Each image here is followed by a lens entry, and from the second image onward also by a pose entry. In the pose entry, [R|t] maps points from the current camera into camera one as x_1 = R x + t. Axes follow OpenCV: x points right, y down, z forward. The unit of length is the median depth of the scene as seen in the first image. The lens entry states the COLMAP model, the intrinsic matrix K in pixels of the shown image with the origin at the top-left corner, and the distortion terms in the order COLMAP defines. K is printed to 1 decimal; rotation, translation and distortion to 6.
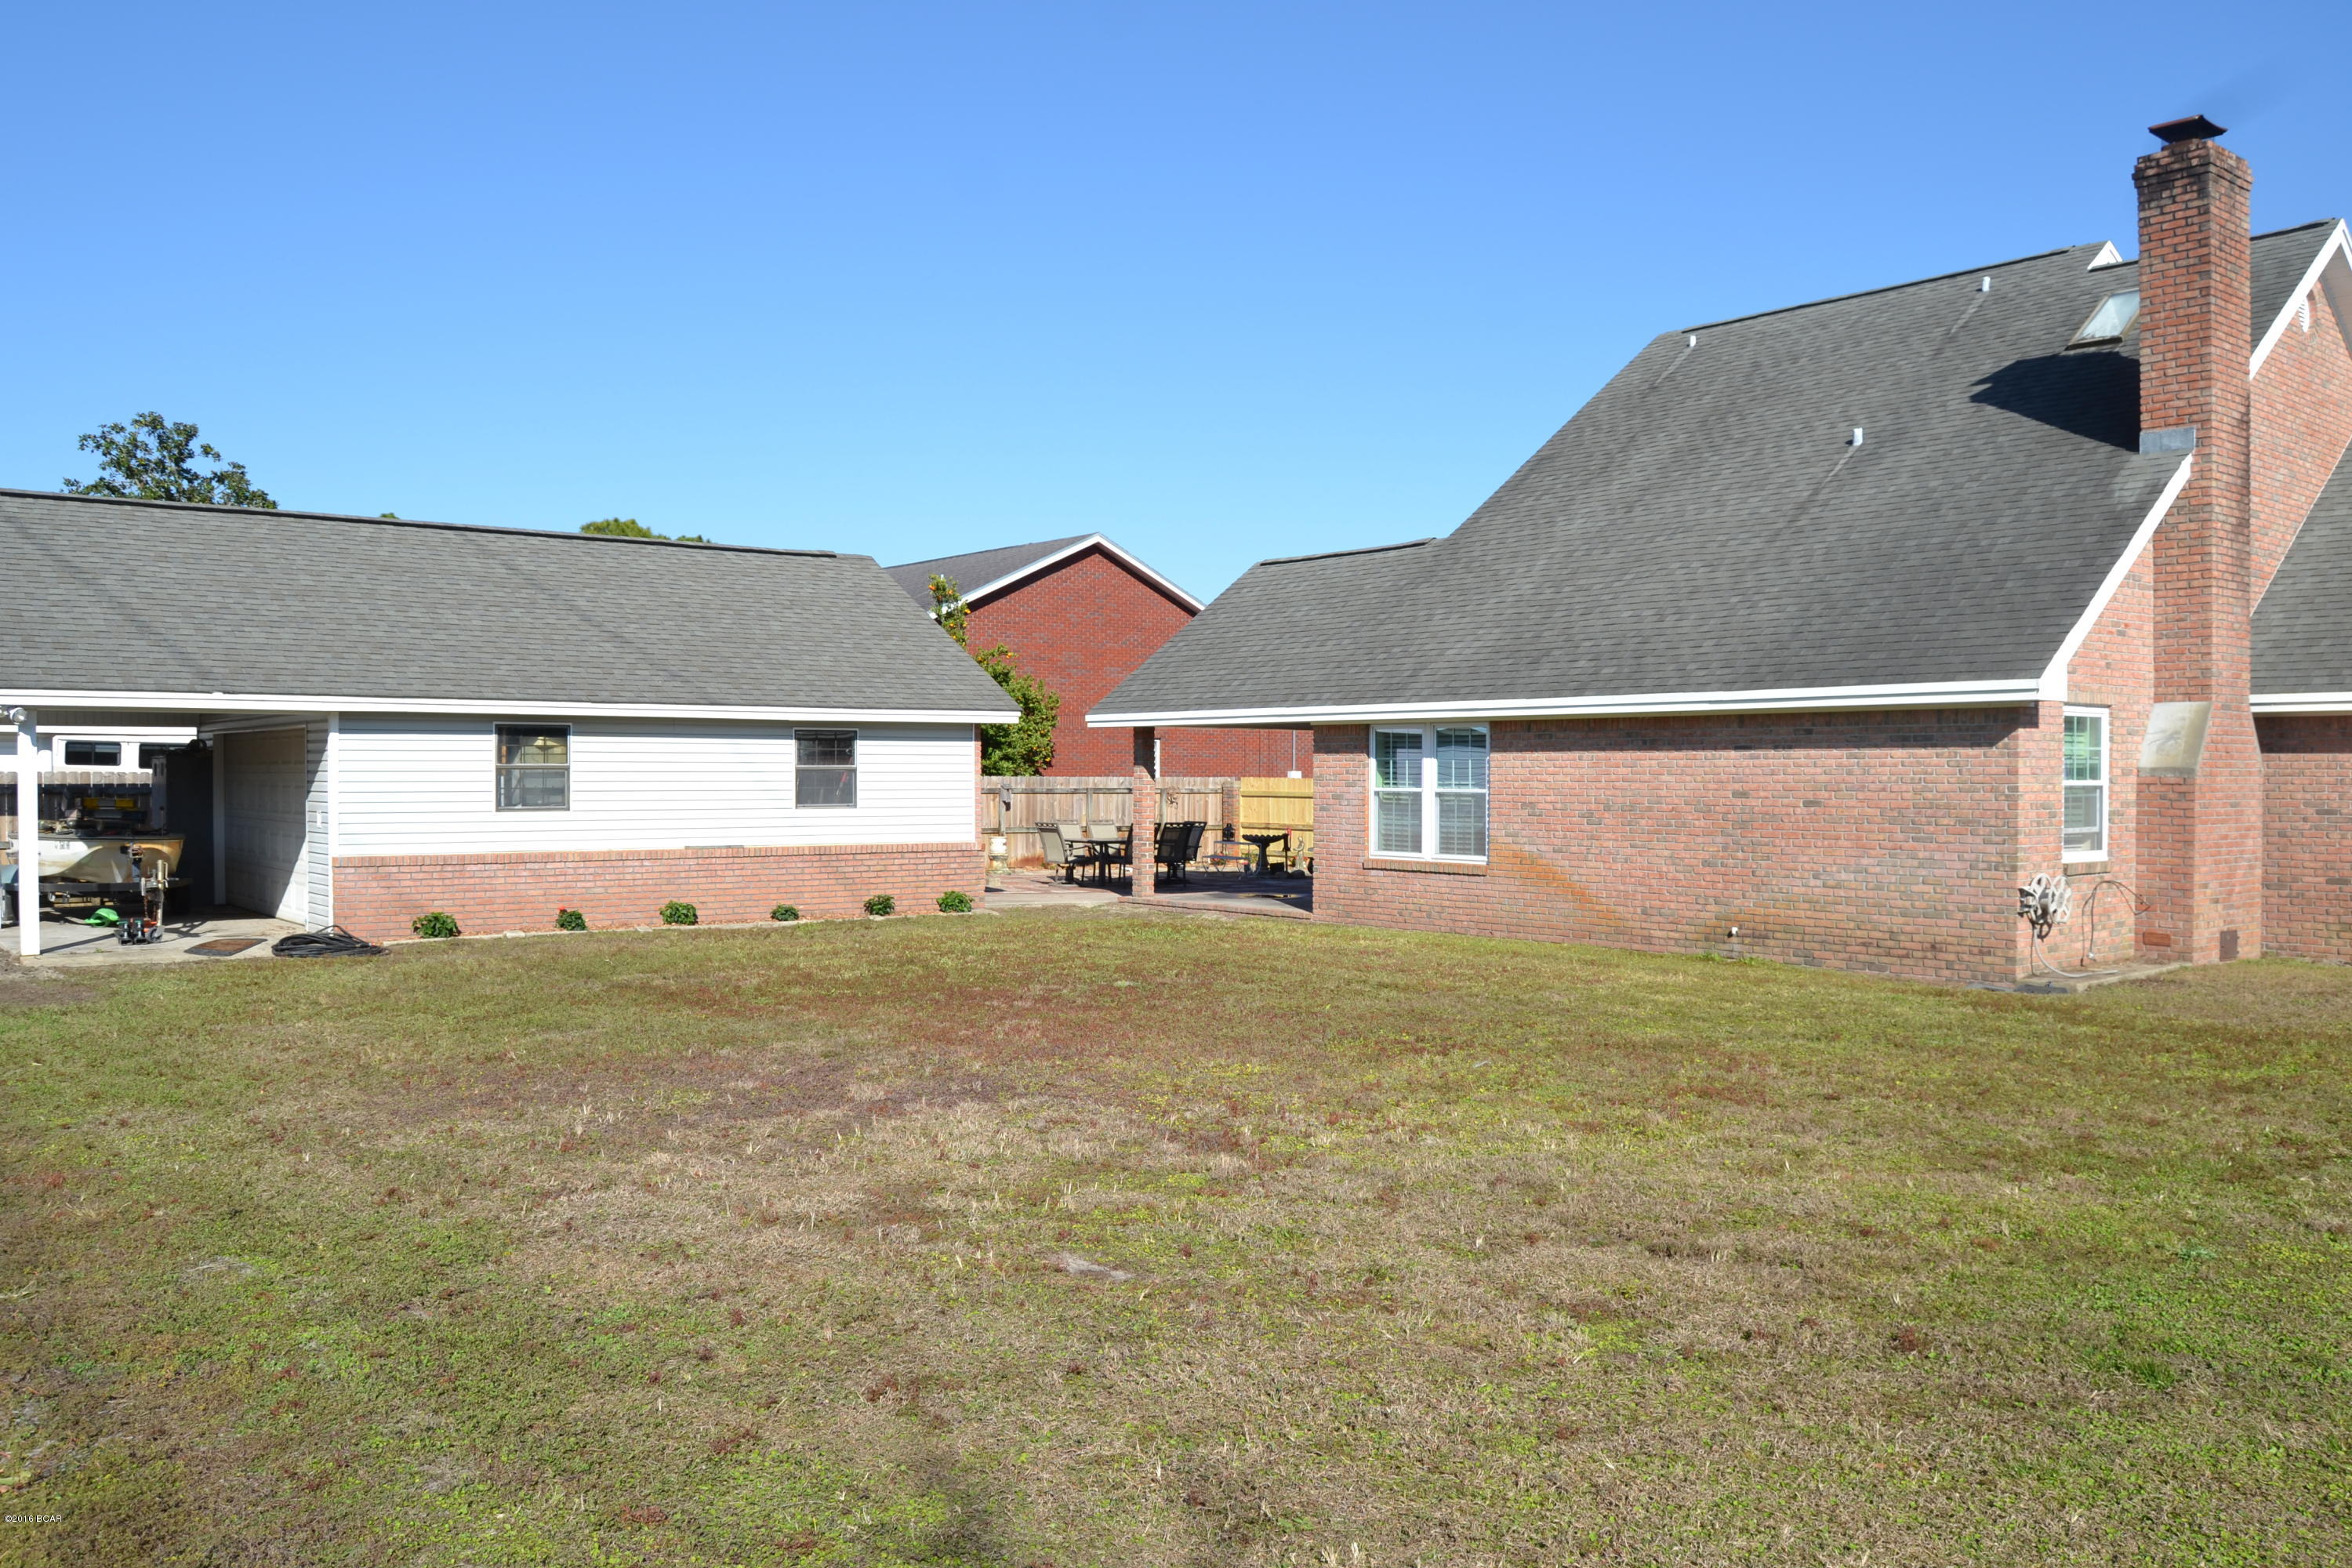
lens RADIAL K [[1865.9, 0, 1179.2], [0, 1865.9, 777.8], [0, 0, 1]] dist [-0.096492, 0.042341]
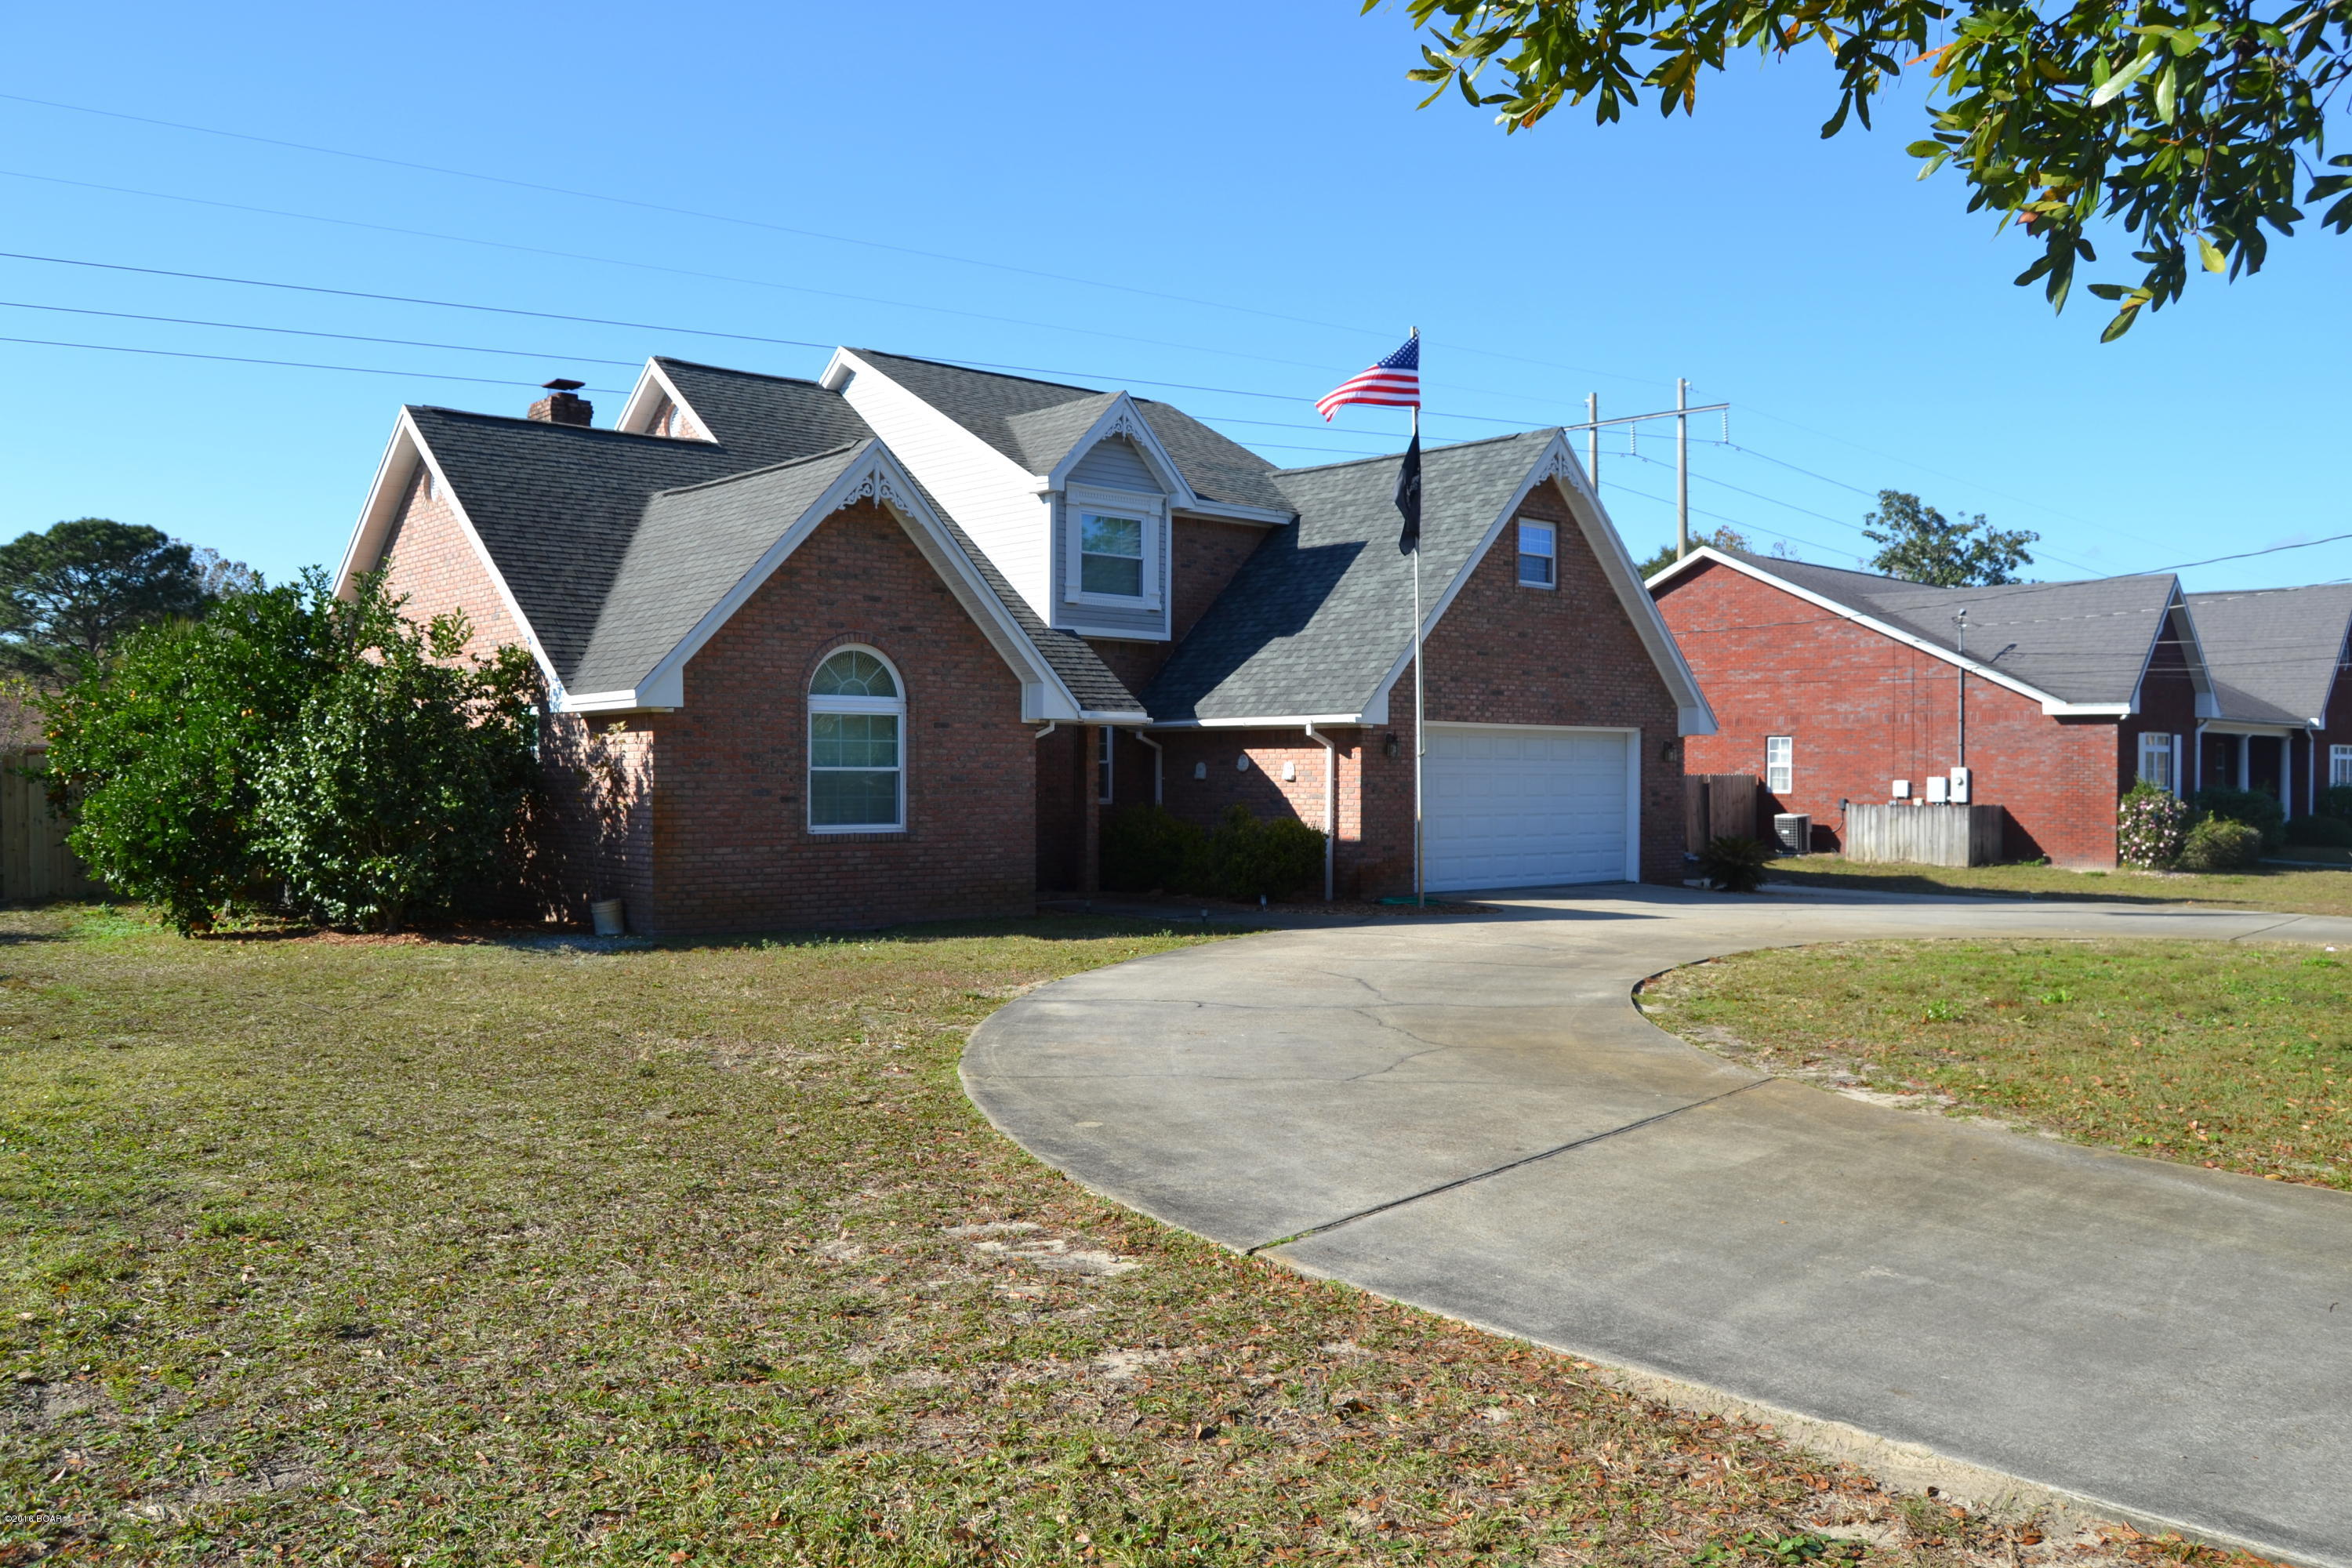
lens RADIAL K [[1865.9, 0, 1178.8], [0, 1865.9, 789.5], [0, 0, 1]] dist [-0.096492, 0.042341]
pose [[0.048834, 0.003939, -0.998799, 2.248864], [-0.006367, 0.999973, 0.003632, 0.014172], [0.998787, 0.006182, 0.048857, 1.444051]]
